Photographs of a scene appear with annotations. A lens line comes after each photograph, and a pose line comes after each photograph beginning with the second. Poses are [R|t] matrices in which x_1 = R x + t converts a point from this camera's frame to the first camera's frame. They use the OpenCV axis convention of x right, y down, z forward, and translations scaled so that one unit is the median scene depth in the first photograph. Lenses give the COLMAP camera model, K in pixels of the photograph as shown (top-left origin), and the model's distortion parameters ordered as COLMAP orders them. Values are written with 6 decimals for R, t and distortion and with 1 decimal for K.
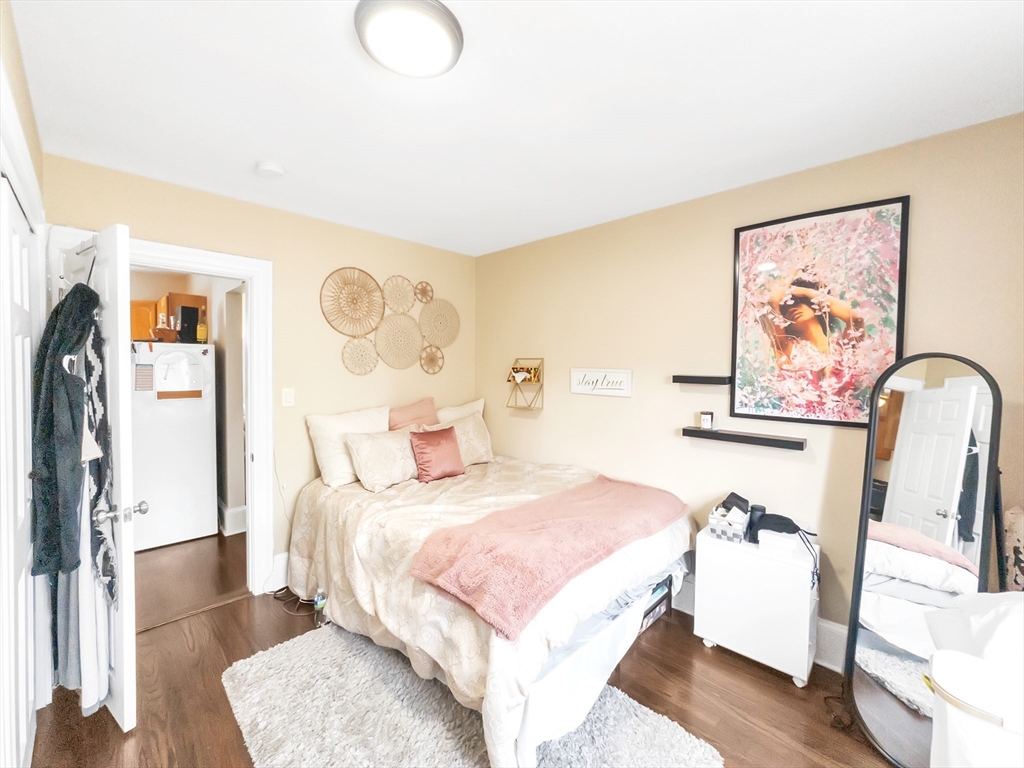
lens RADIAL K [[415.1, 0, 511.9], [0, 415.1, 381.2], [0, 0, 1]] dist [-0.014533, 0.005811]
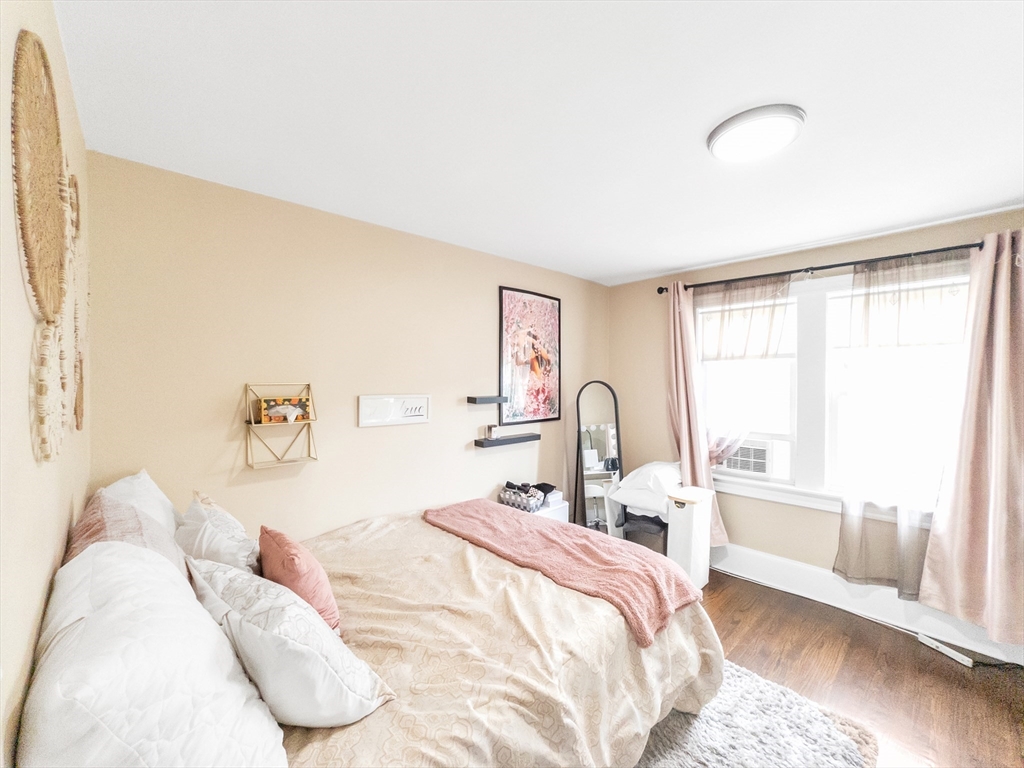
lens RADIAL K [[415.1, 0, 511.9], [0, 415.1, 388.0], [0, 0, 1]] dist [-0.014533, 0.005811]
pose [[0.054721, -0.031806, 0.997995, -0.890192], [0.039773, 0.998769, 0.029650, -0.083500], [-0.997709, 0.038071, 0.055919, 0.986607]]
